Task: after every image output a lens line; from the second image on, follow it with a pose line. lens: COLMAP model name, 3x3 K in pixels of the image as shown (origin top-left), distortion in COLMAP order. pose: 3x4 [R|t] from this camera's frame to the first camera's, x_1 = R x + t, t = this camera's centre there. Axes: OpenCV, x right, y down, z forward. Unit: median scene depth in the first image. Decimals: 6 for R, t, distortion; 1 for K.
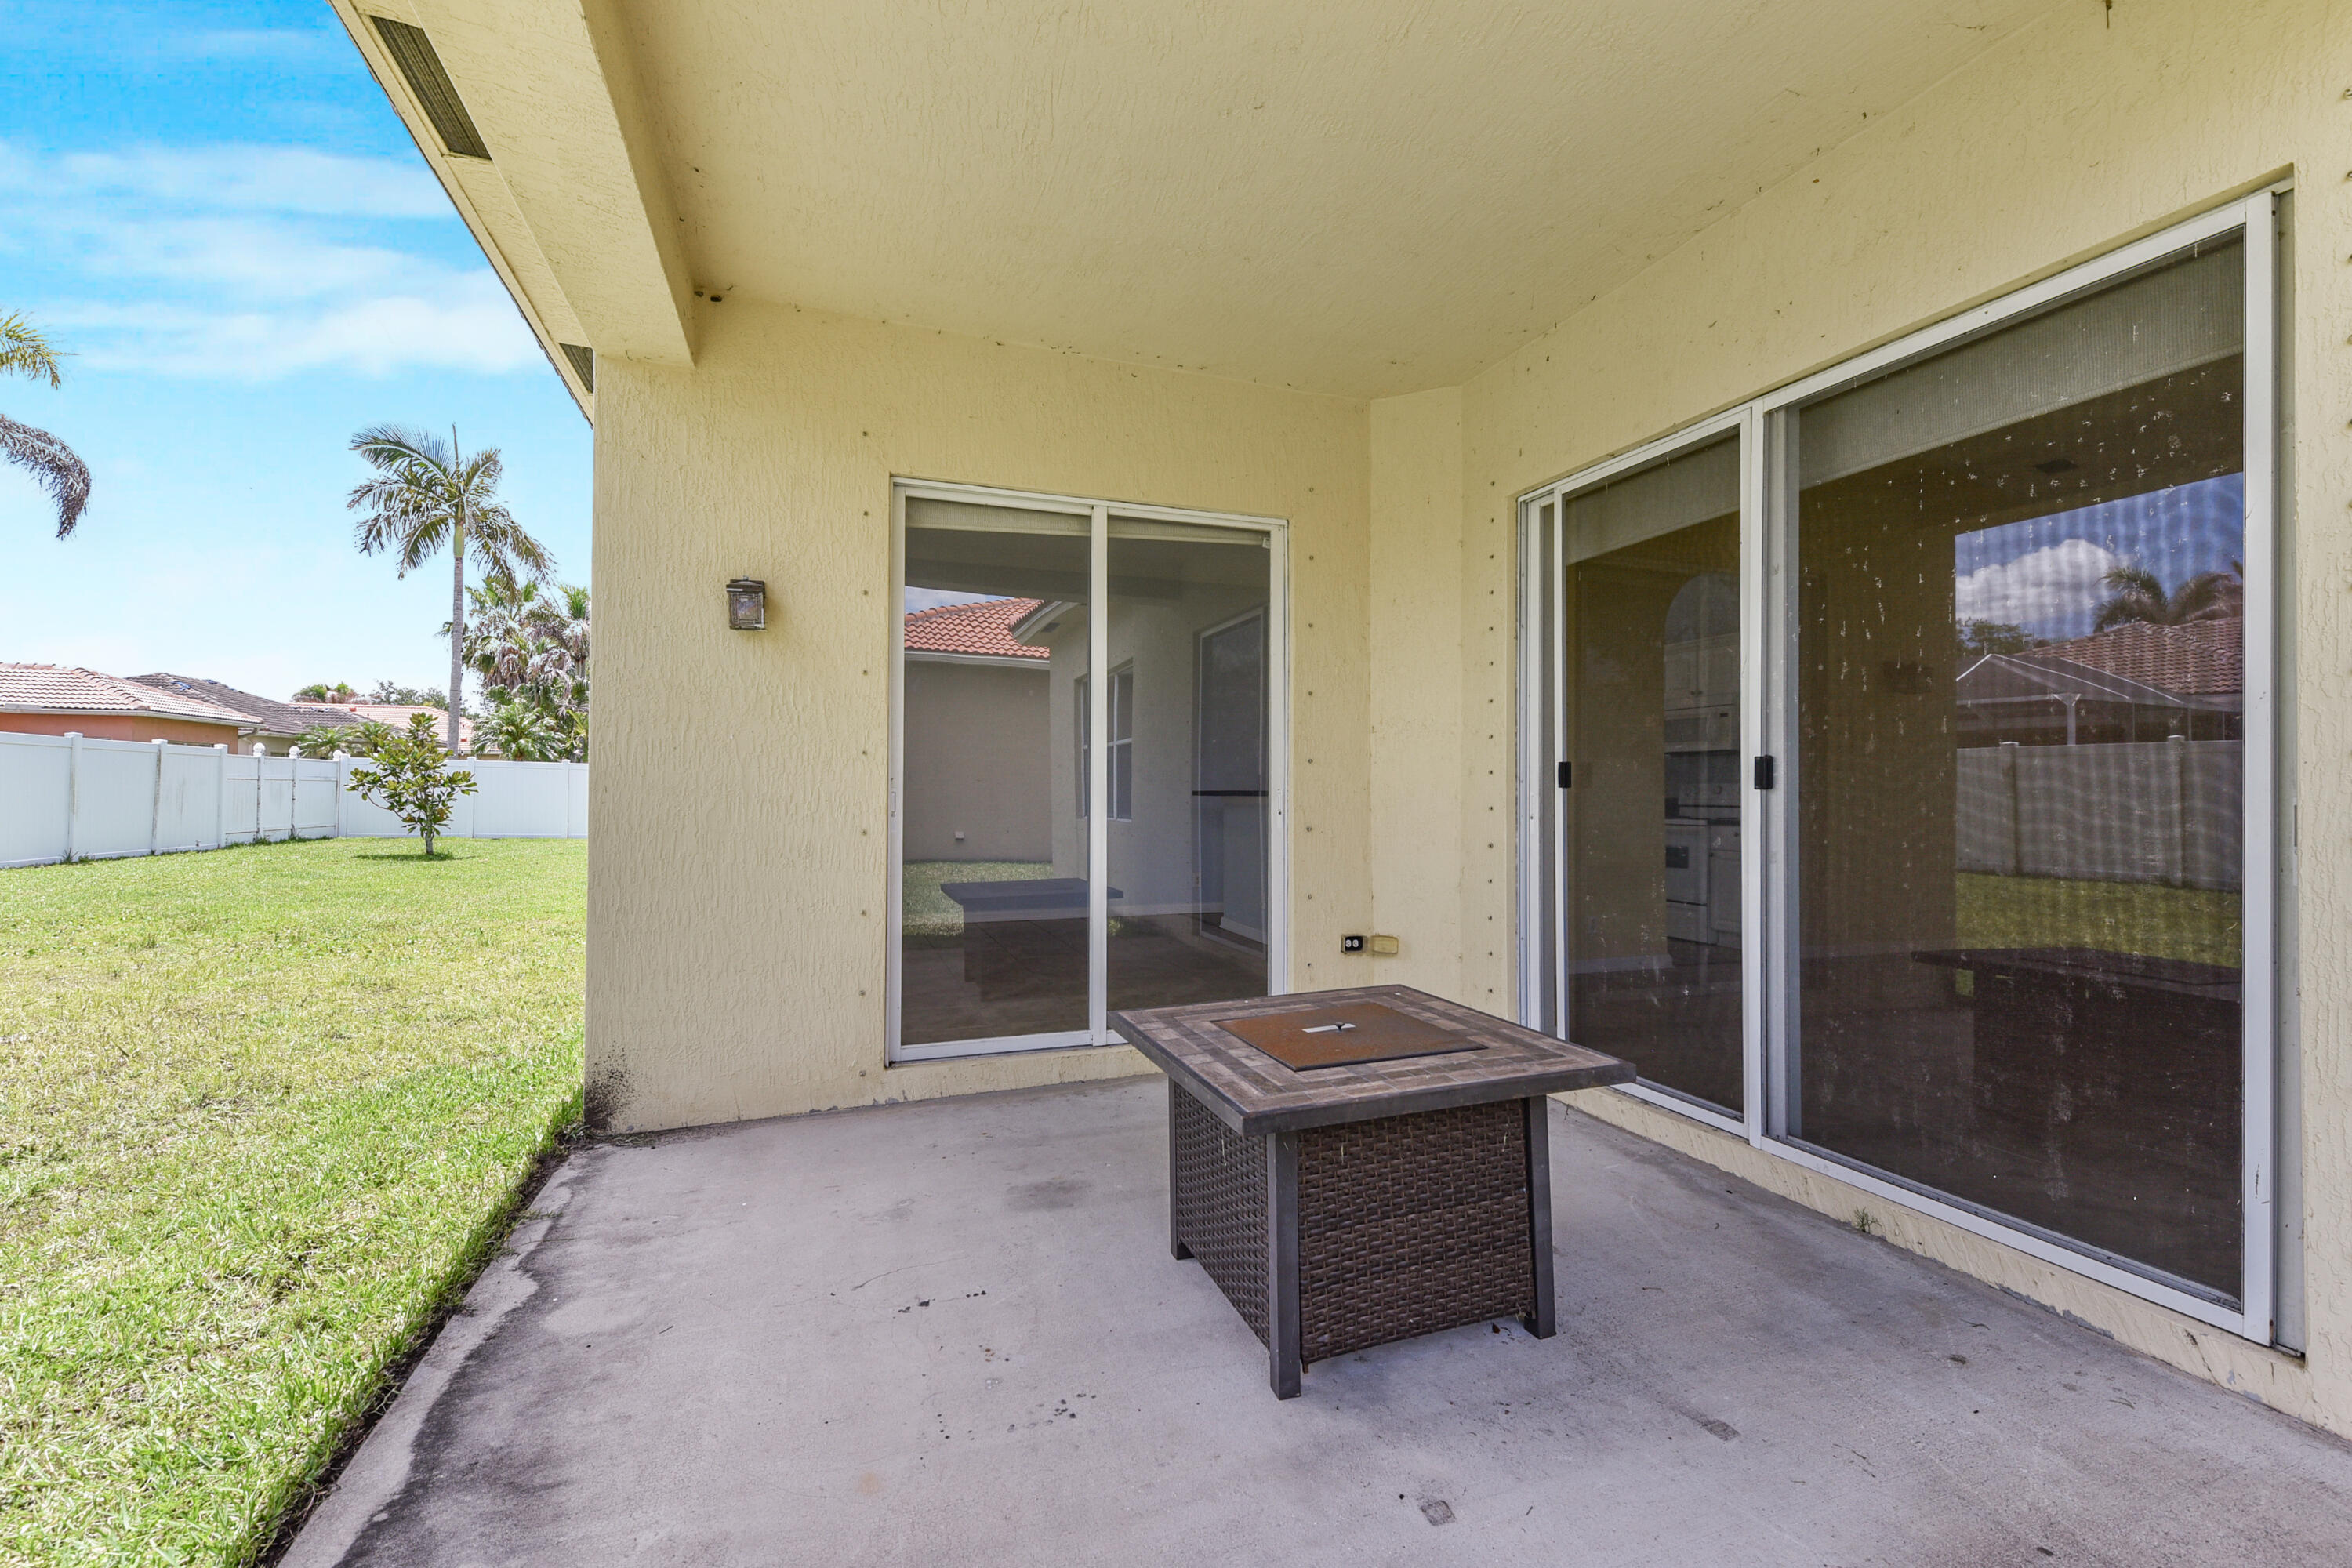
lens RADIAL K [[995.5, 0, 1168.1], [0, 995.5, 781.3], [0, 0, 1]] dist [0.018596, -0.000093]
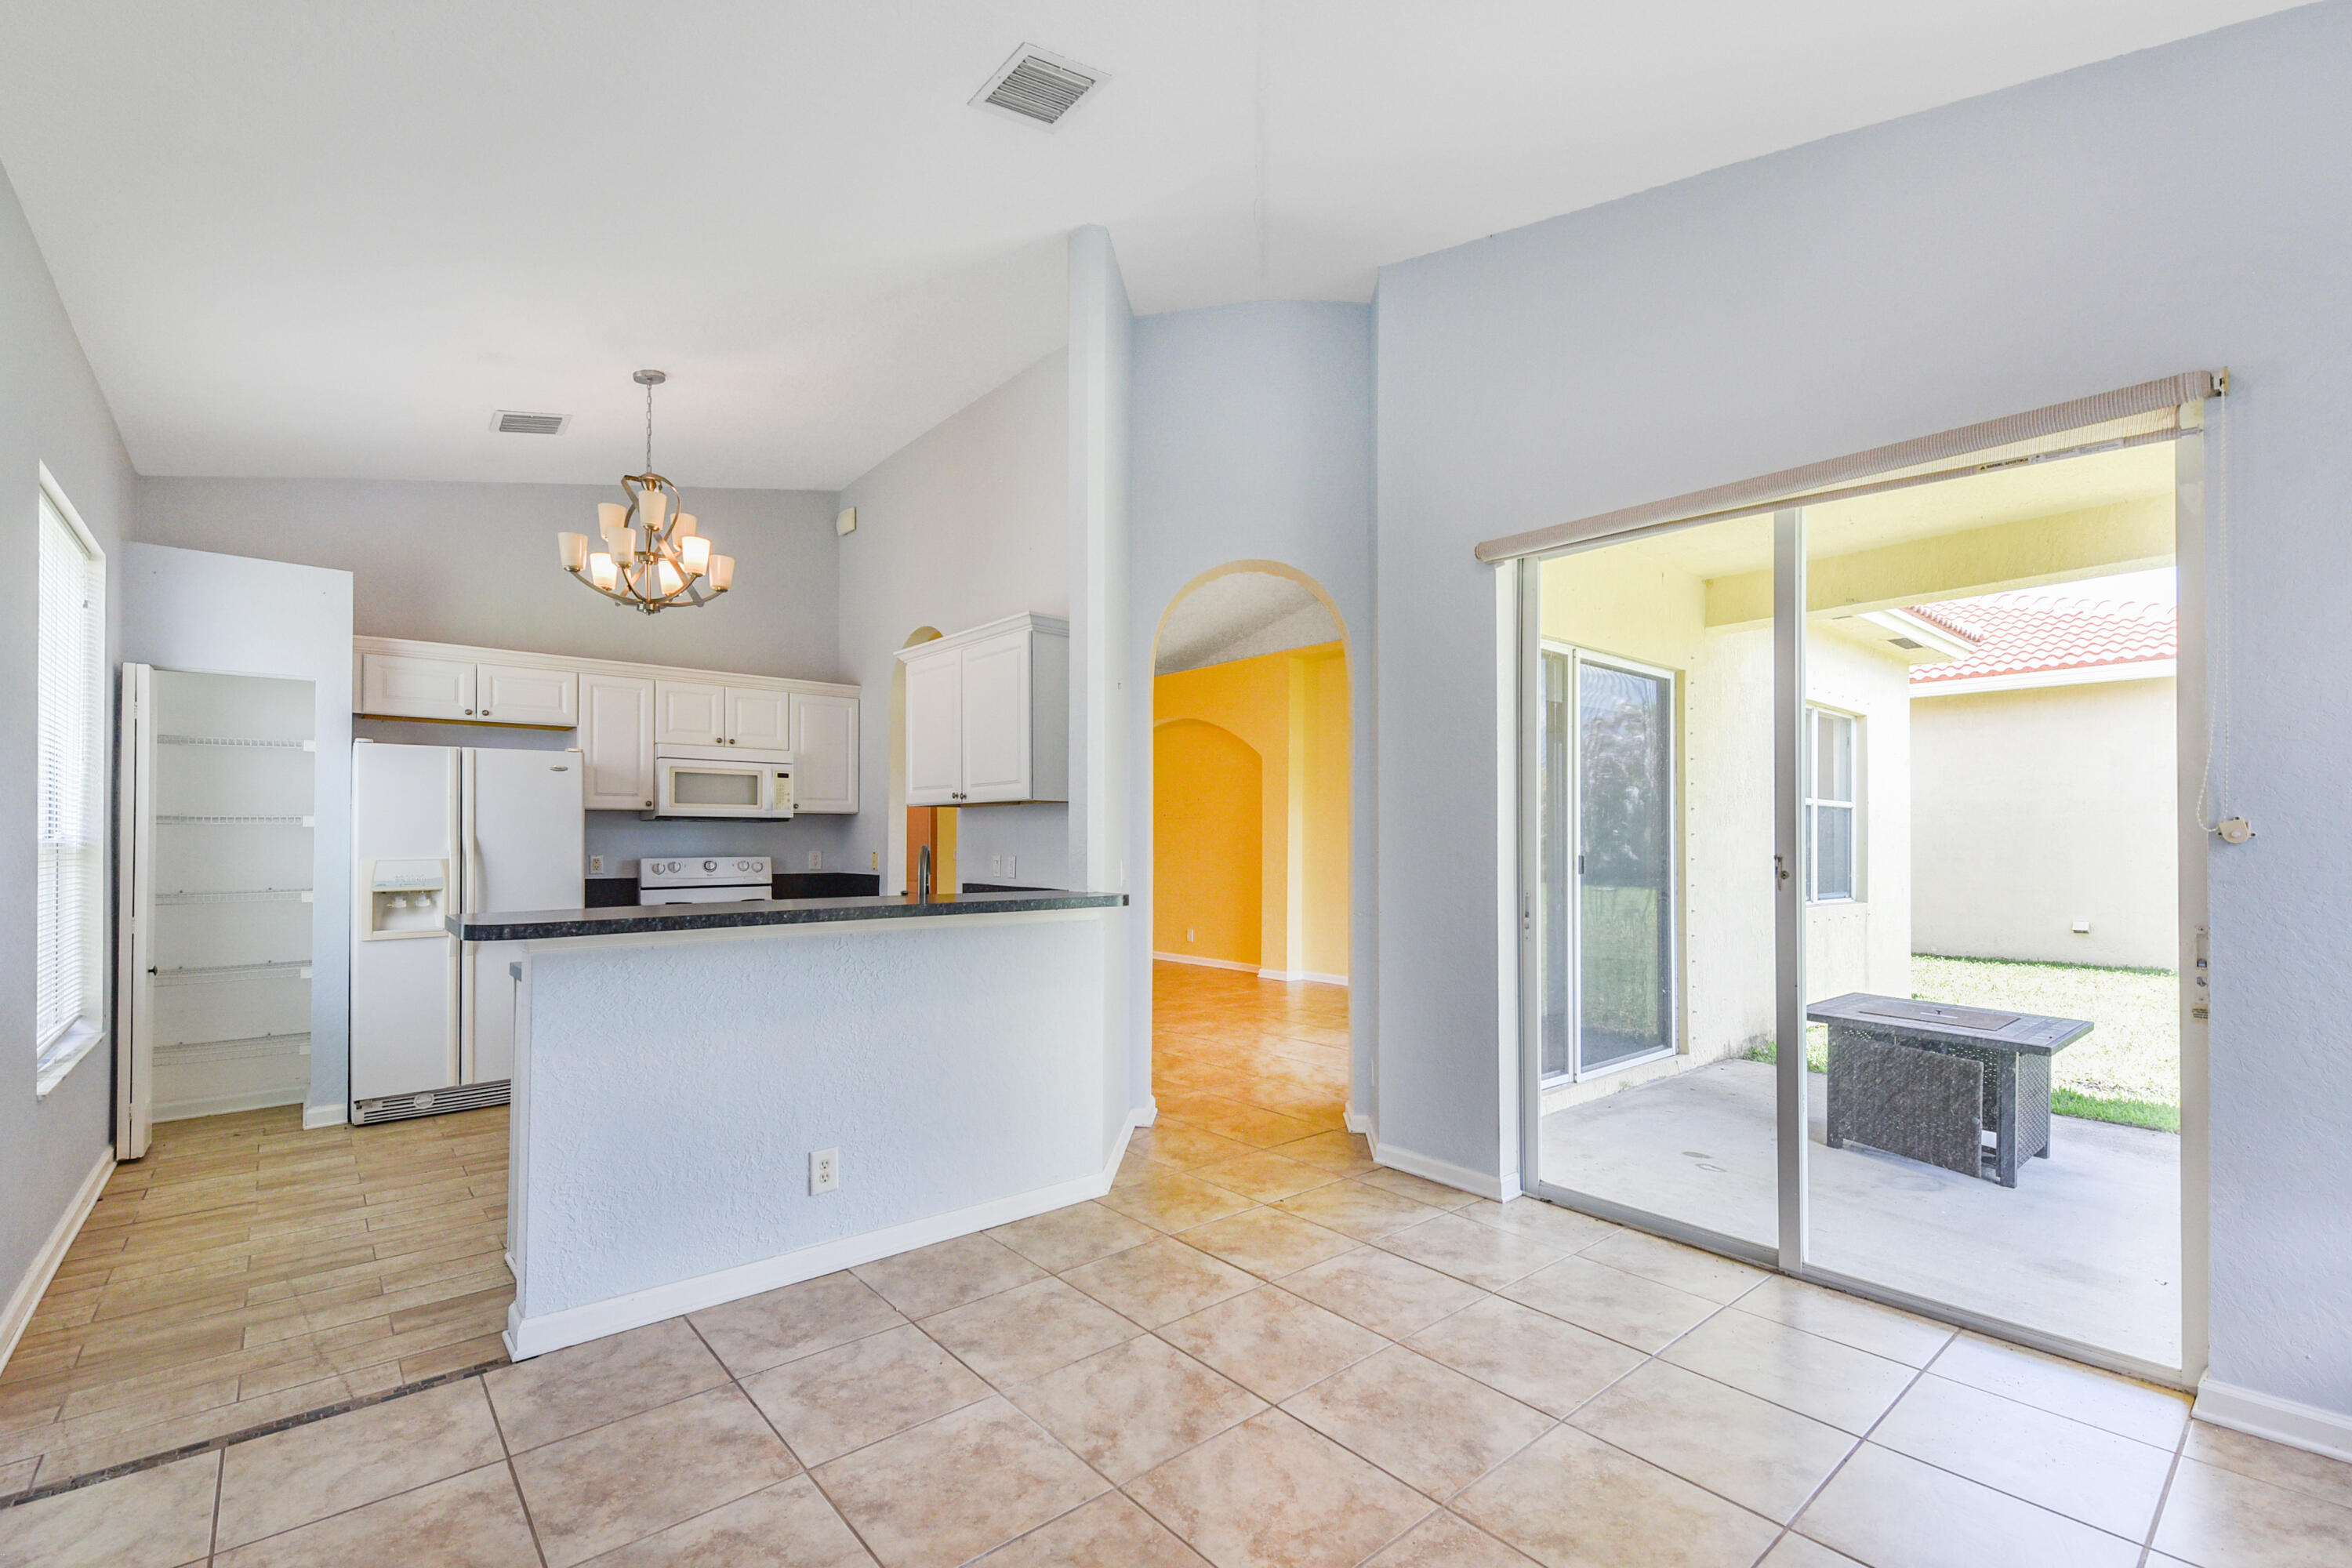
lens RADIAL K [[1030.3, 0, 1171.7], [0, 1030.3, 824.2], [0, 0, 1]] dist [0.028445, -0.013207]
pose [[-0.368357, 0.007343, 0.929655, -0.840997], [-0.012557, 0.999838, -0.012873, -0.047283], [-0.929599, -0.016416, -0.368206, 2.395800]]
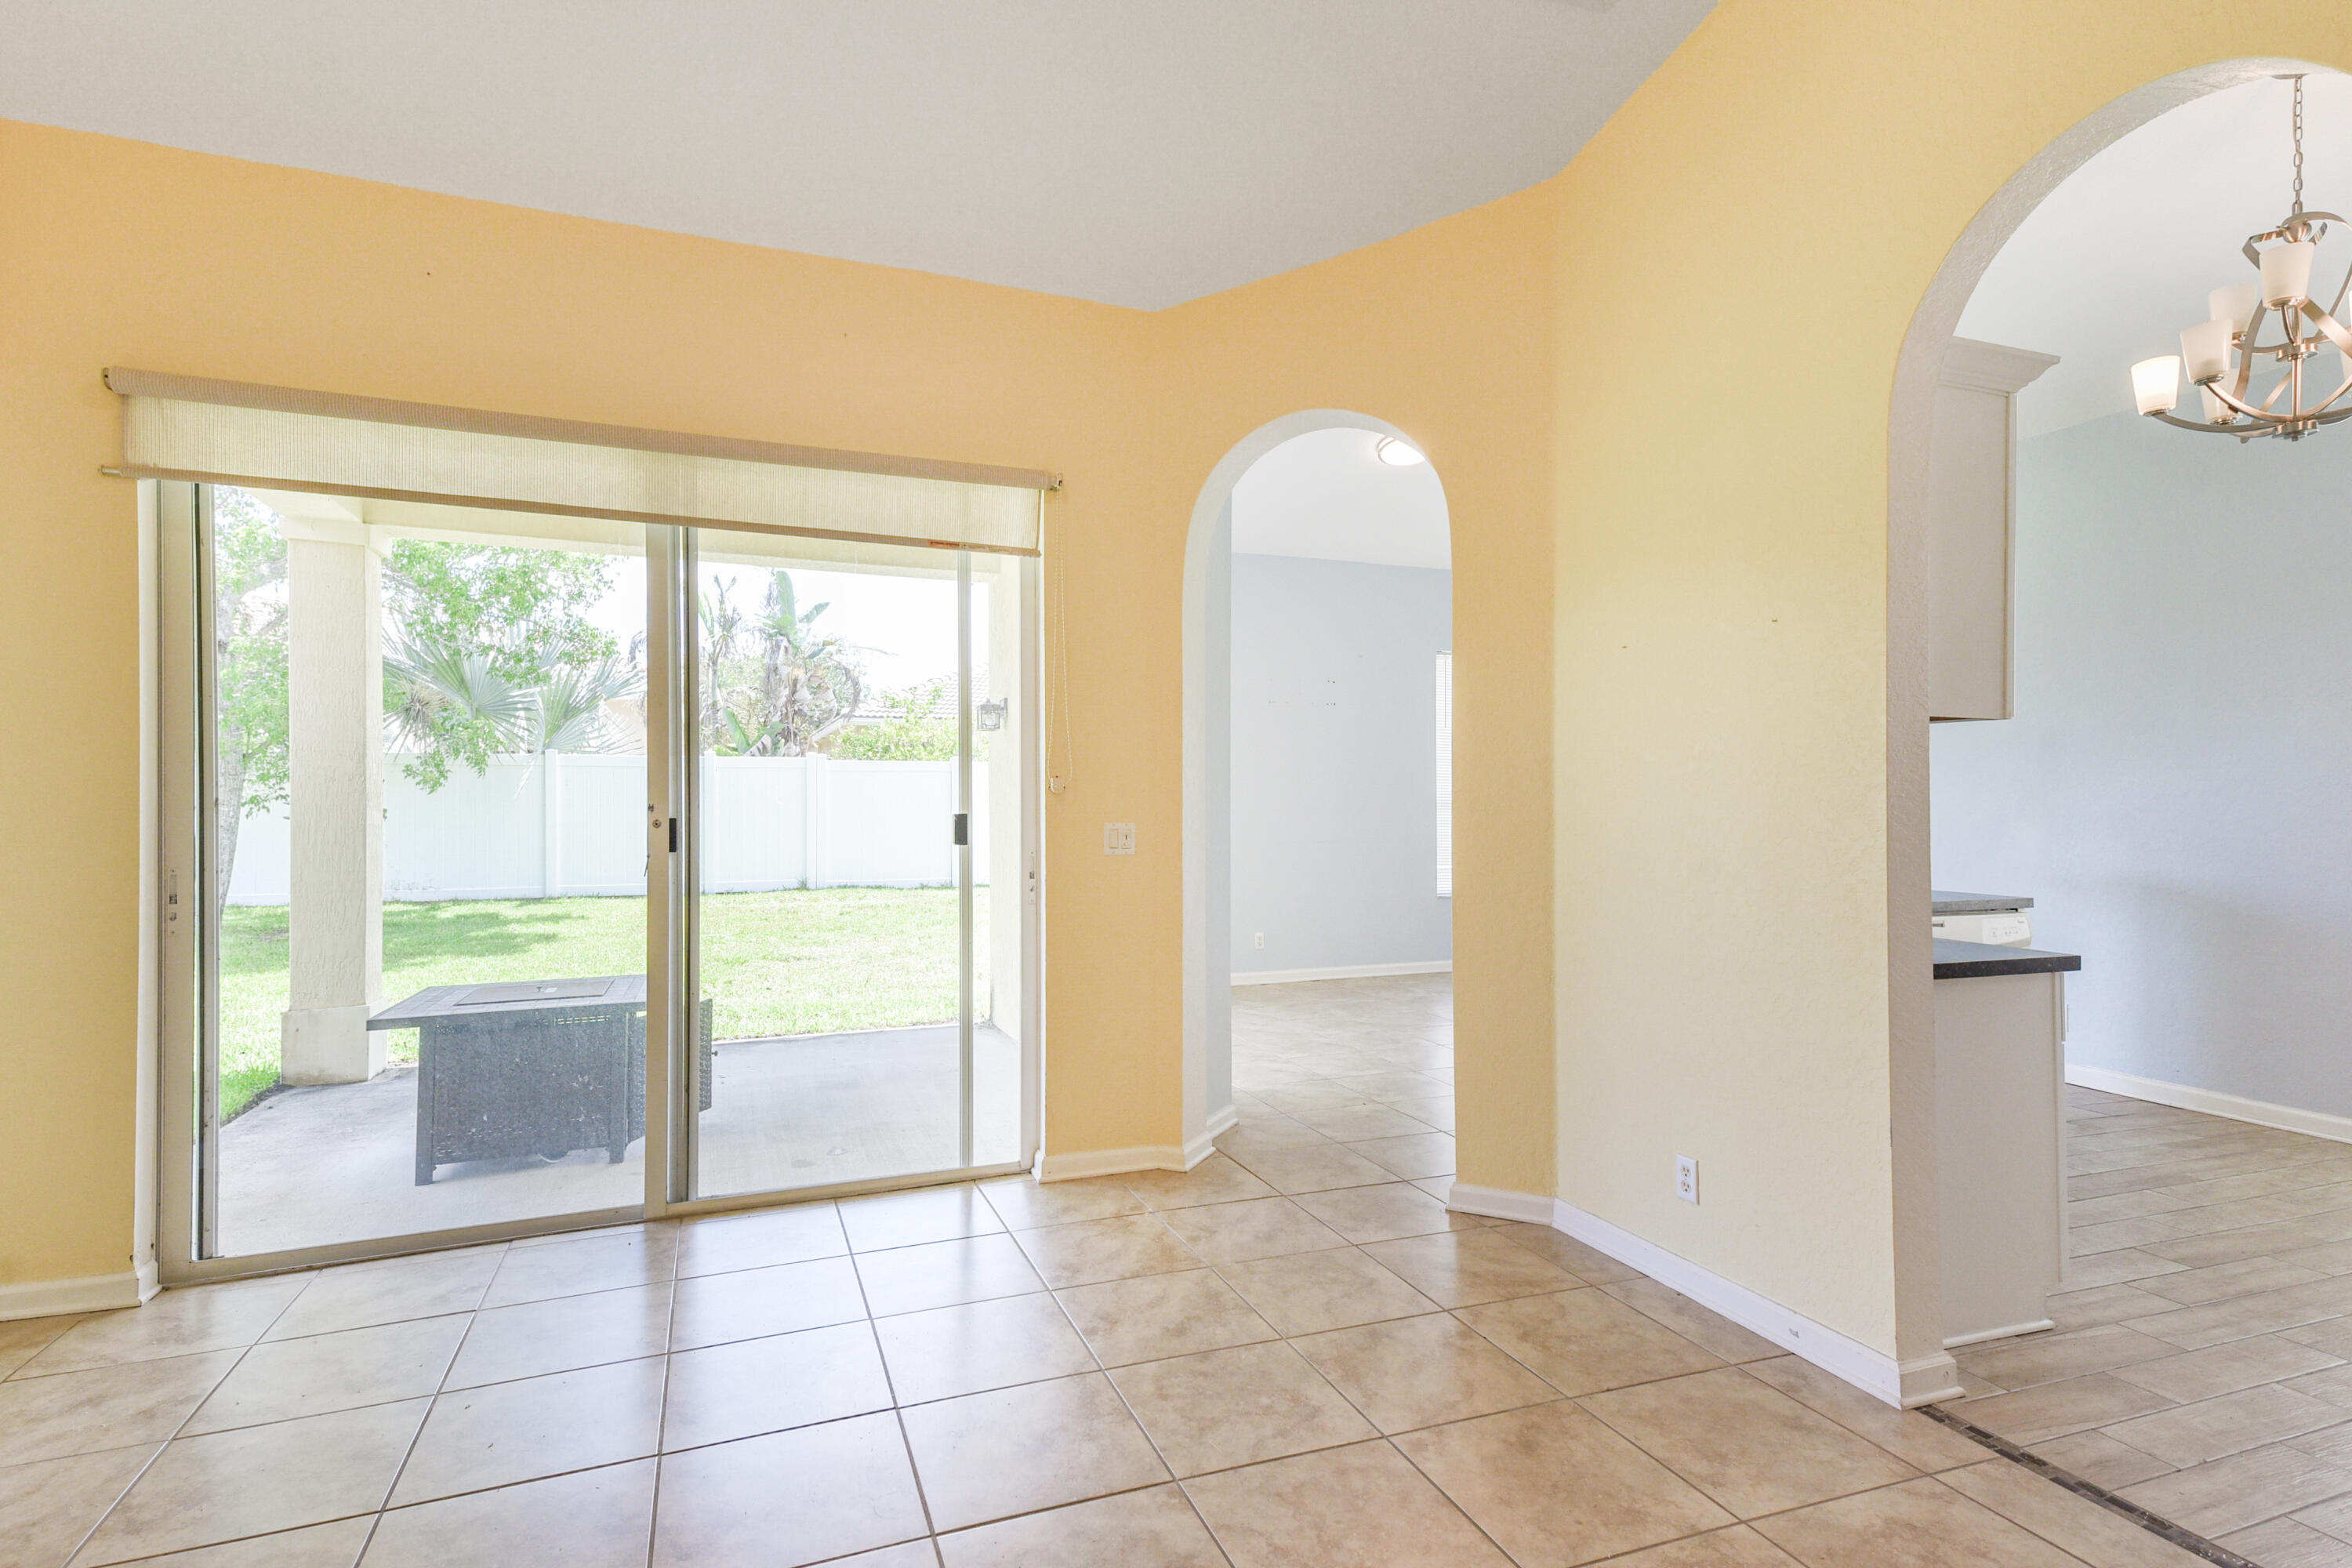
lens RADIAL K [[1176.9, 0, 1177.1], [0, 1176.9, 792.1], [0, 0, 1]] dist [0.034122, 0.000132]
pose [[0.039784, -0.004966, -0.999196, 1.869088], [0.008000, 0.999957, -0.004651, -0.046245], [0.999176, -0.007809, 0.039822, 1.499060]]
